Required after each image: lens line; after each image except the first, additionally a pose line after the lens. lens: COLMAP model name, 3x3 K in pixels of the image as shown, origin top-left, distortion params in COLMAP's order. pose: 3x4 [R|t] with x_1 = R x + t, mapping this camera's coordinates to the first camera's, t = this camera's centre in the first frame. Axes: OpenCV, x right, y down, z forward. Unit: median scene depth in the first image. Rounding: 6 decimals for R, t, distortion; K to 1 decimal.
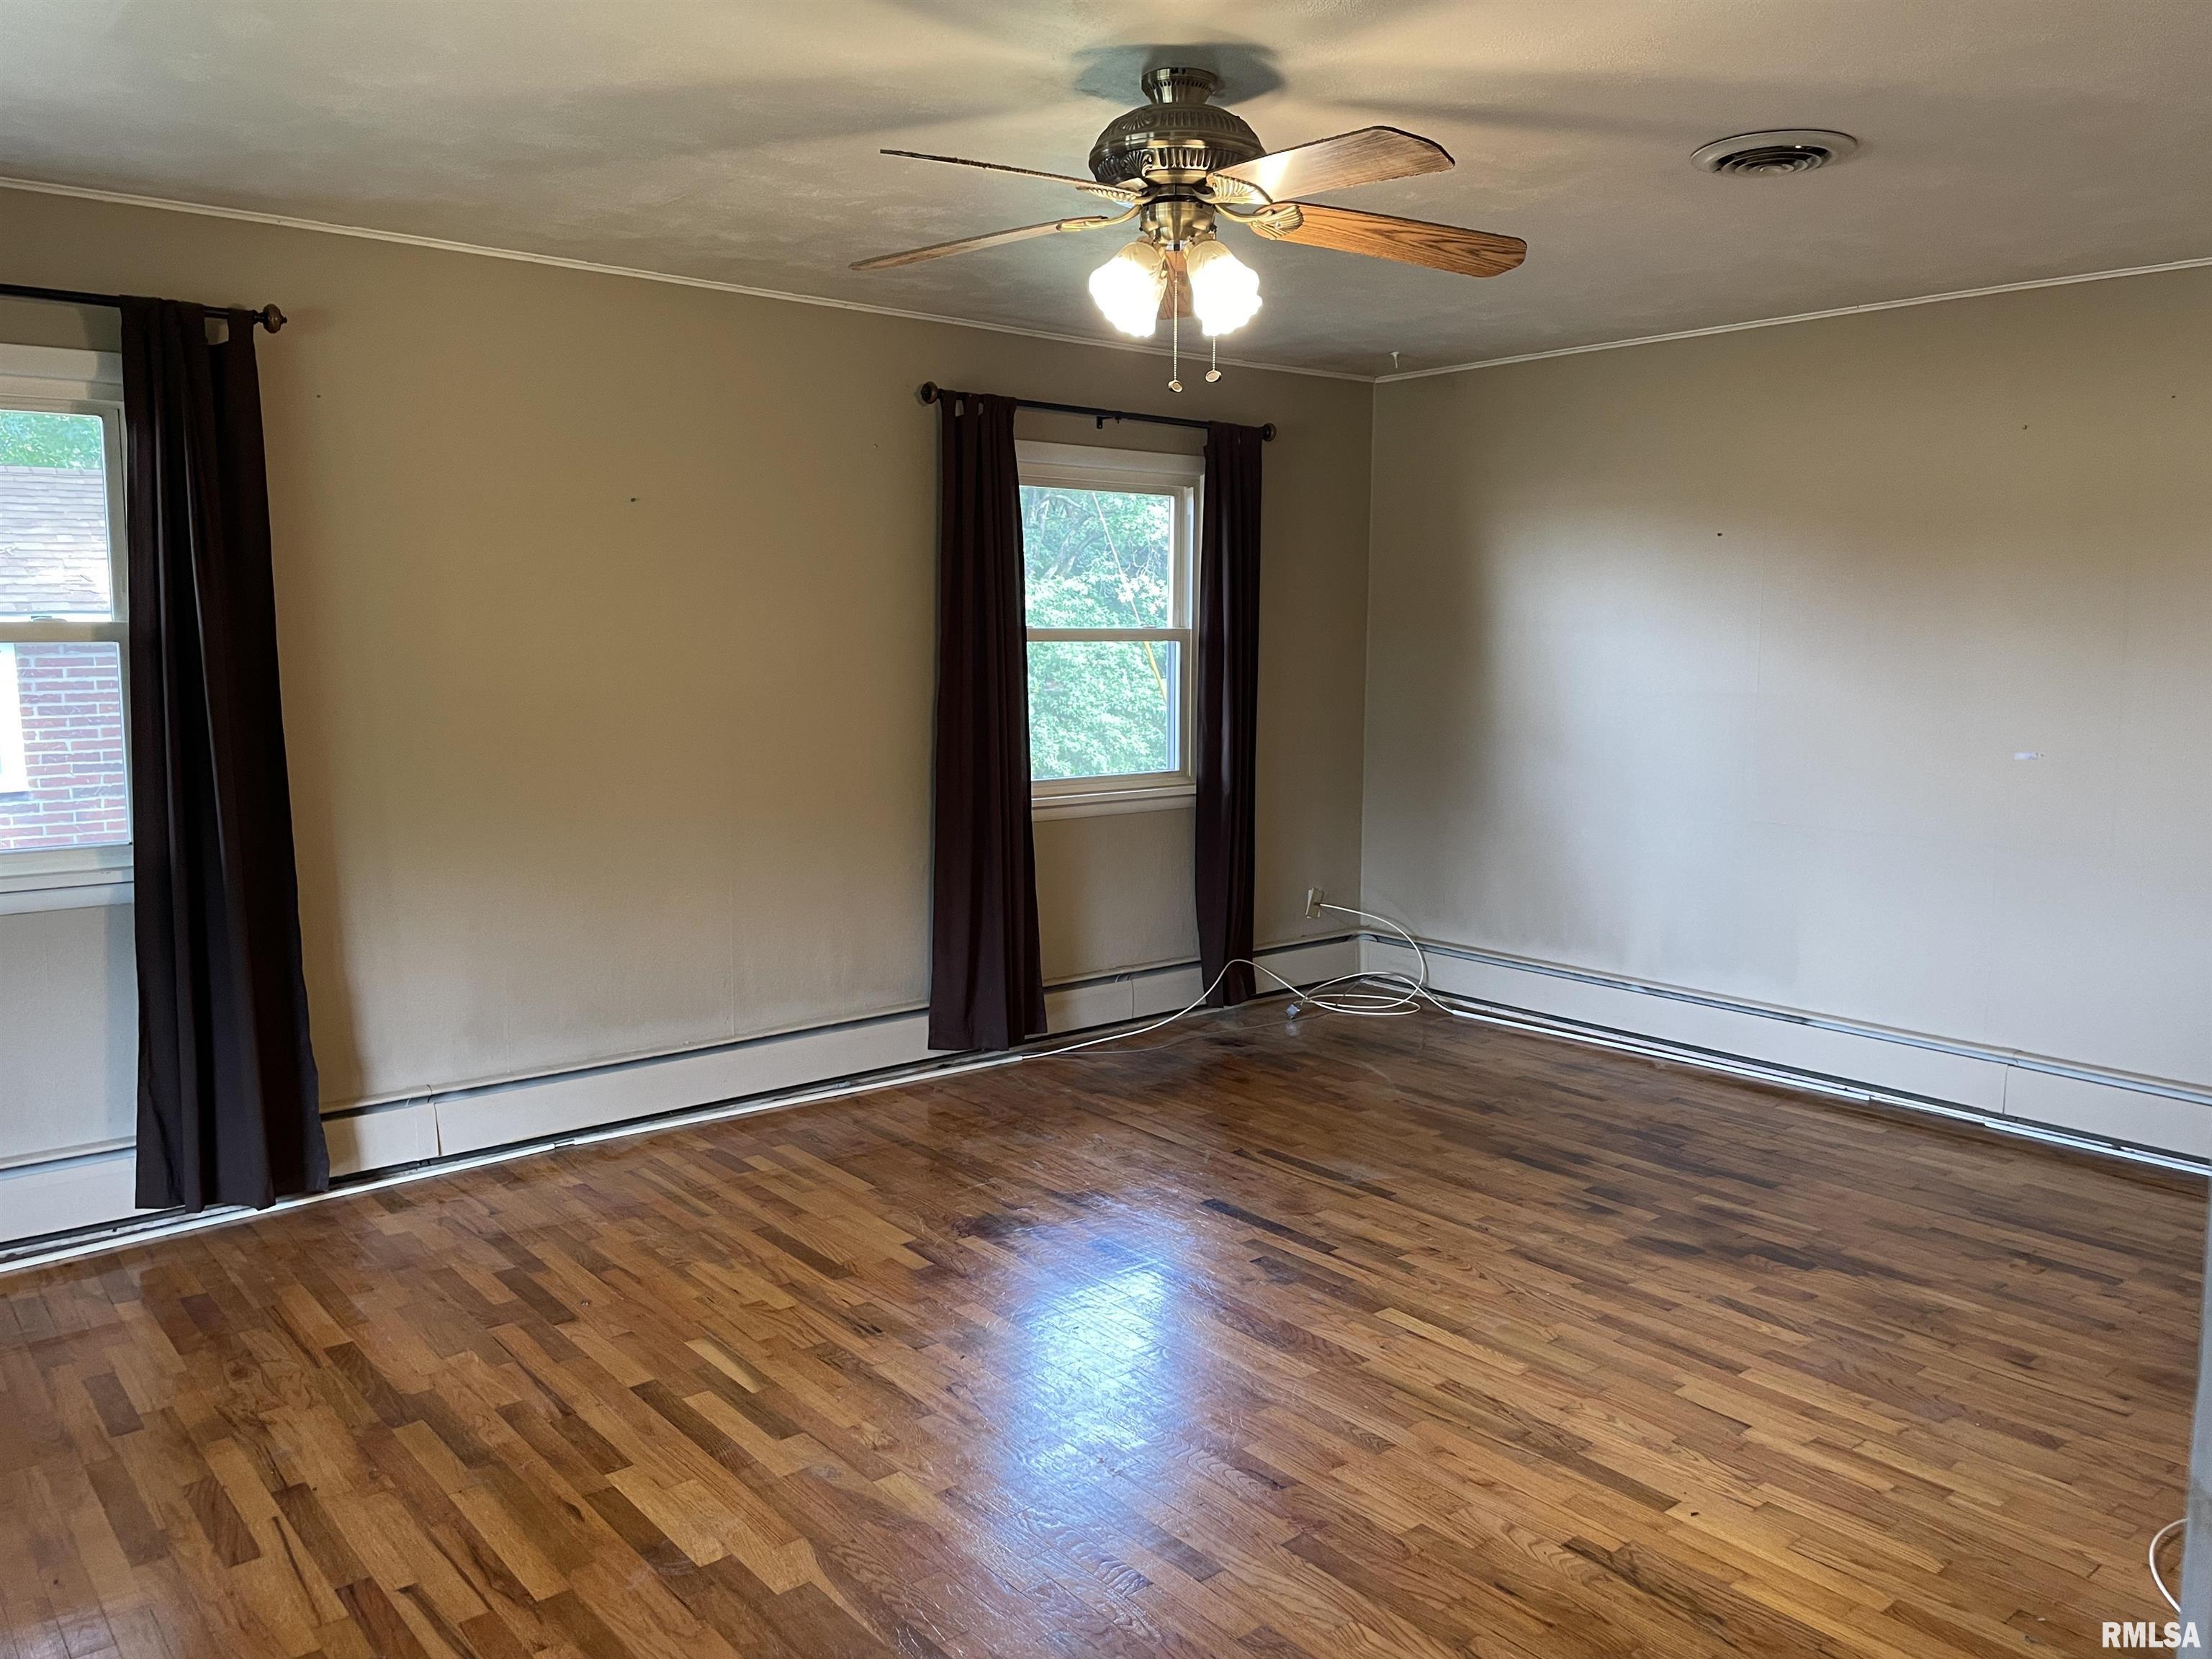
lens RADIAL K [[1675.2, 0, 1106.0], [0, 1675.2, 829.5], [0, 0, 1]] dist [0.103090, -0.137597]
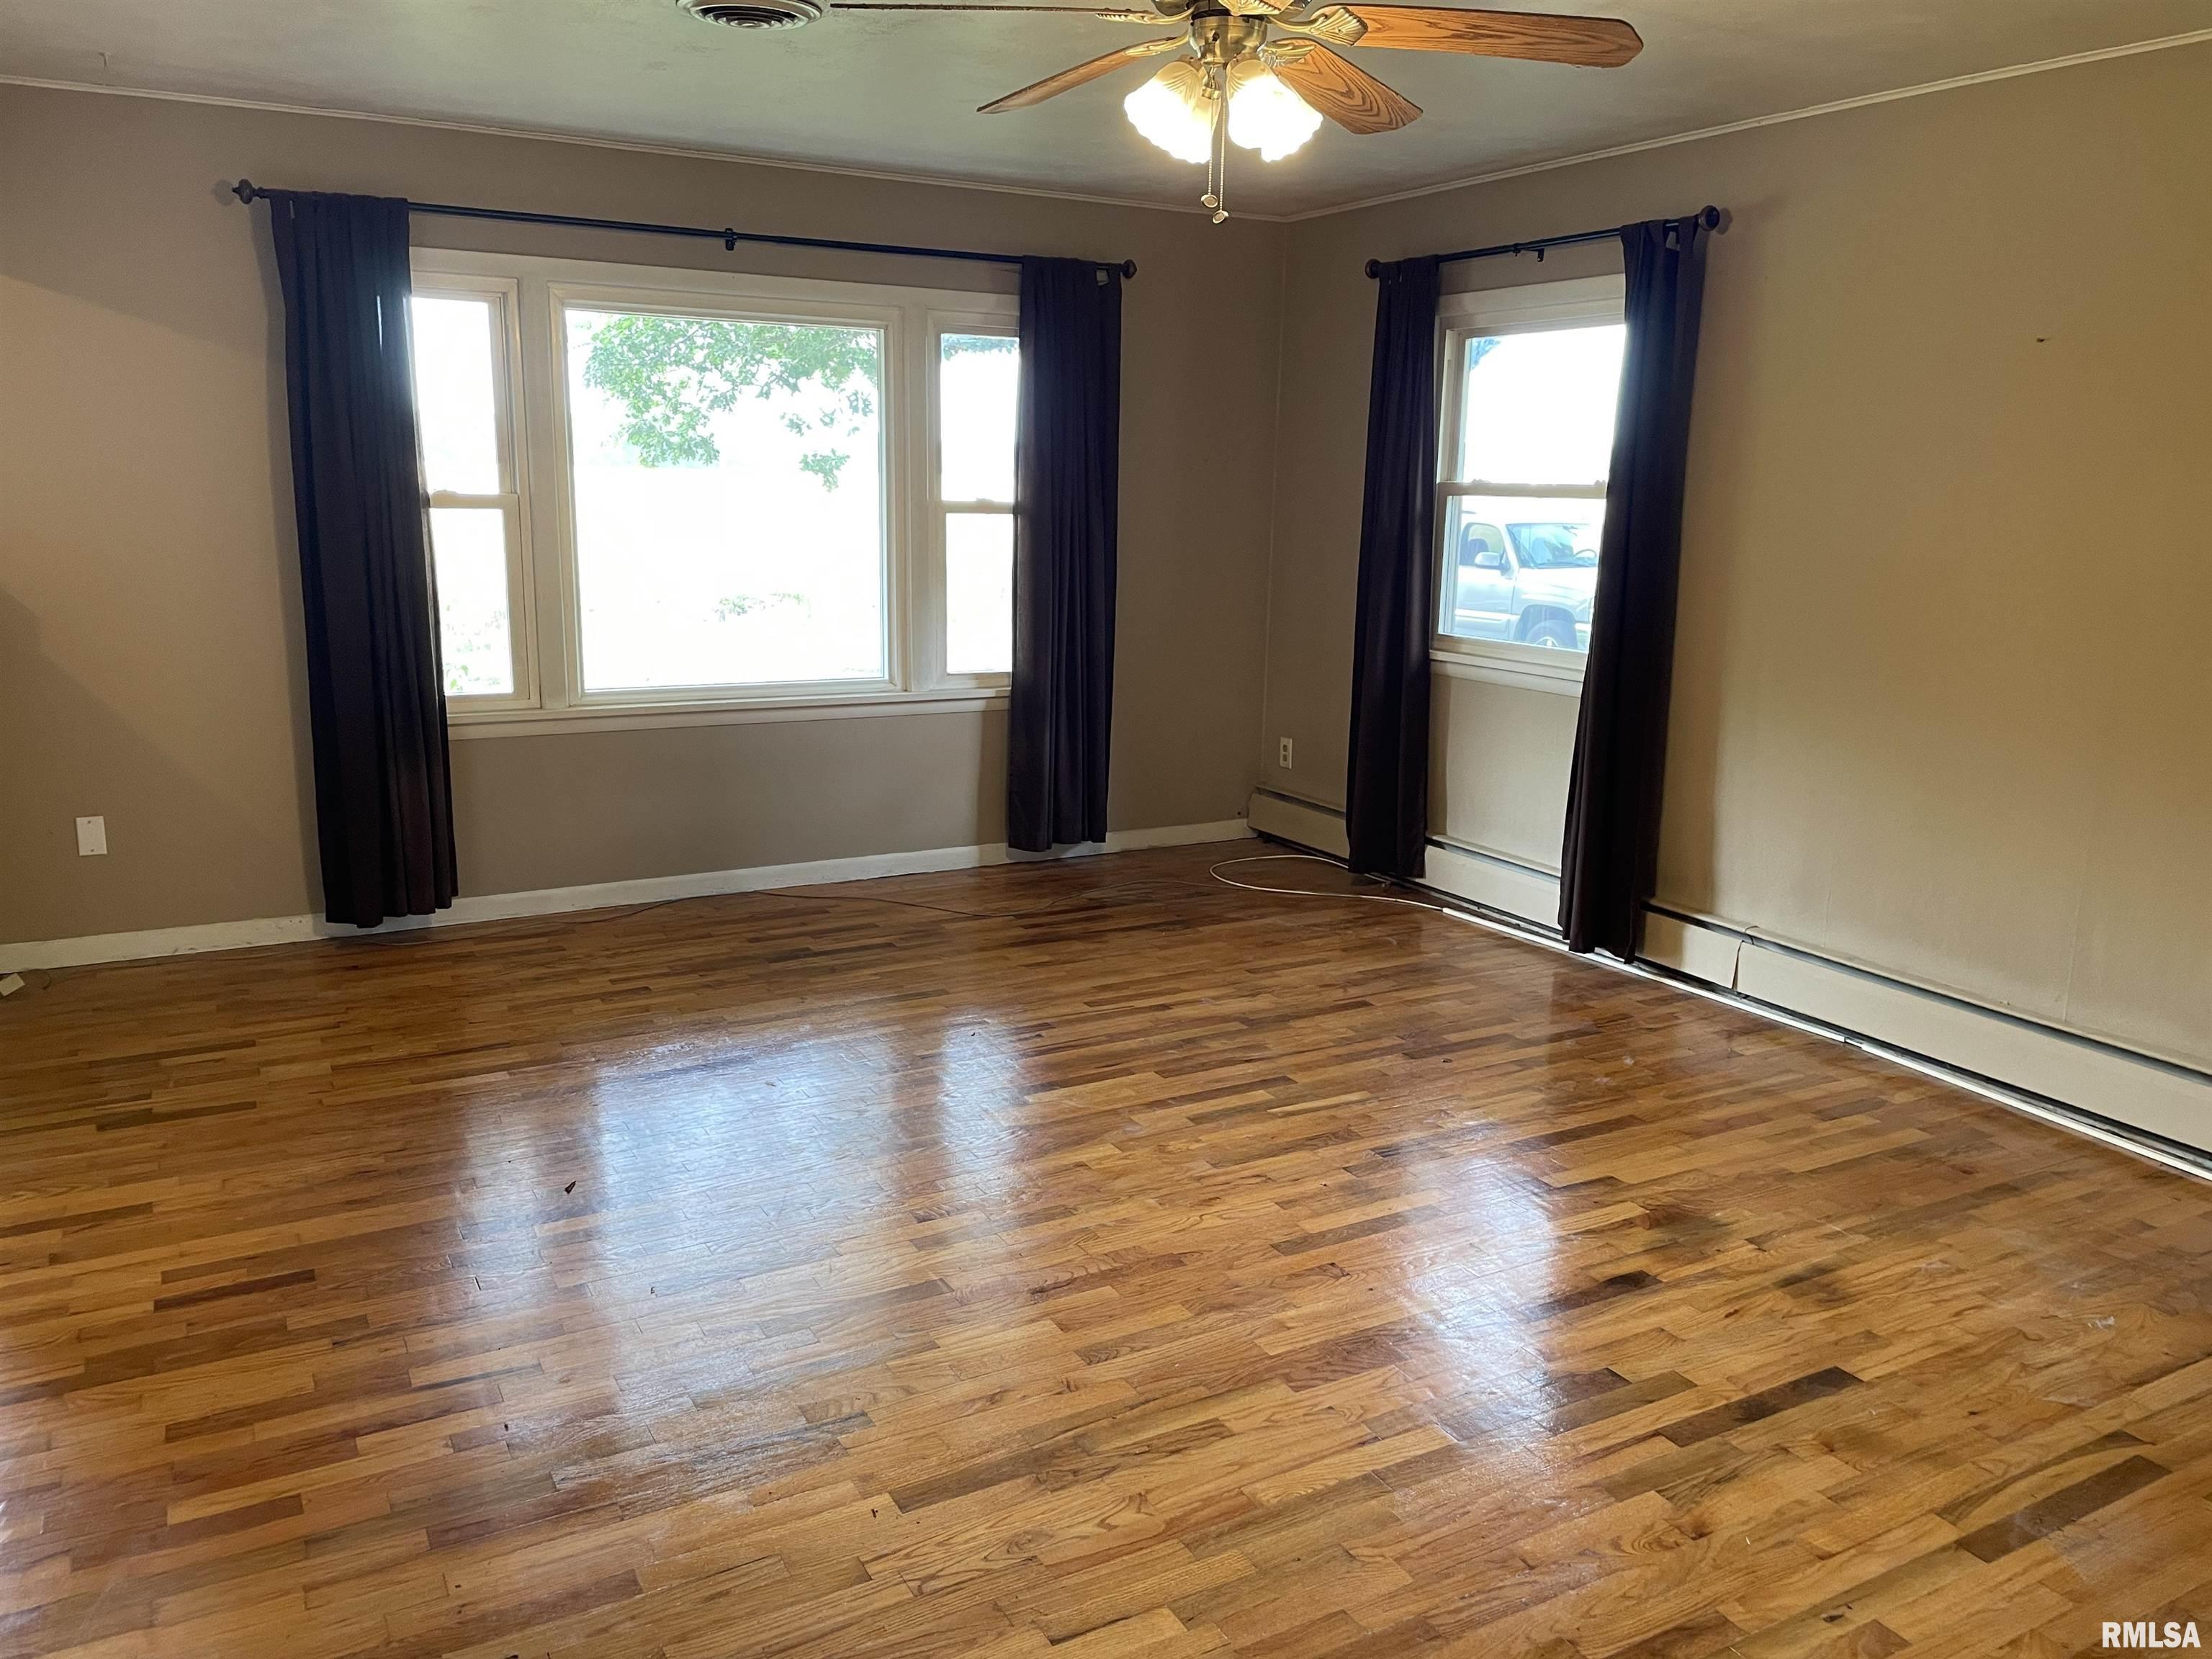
lens RADIAL K [[1675.2, 0, 1106.0], [0, 1675.2, 829.5], [0, 0, 1]] dist [0.103090, -0.137597]
pose [[-0.192542, 0.196952, -0.961321, 0.746483], [-0.141798, 0.963785, 0.225858, -0.098139], [0.970990, 0.179801, -0.157642, 0.818555]]
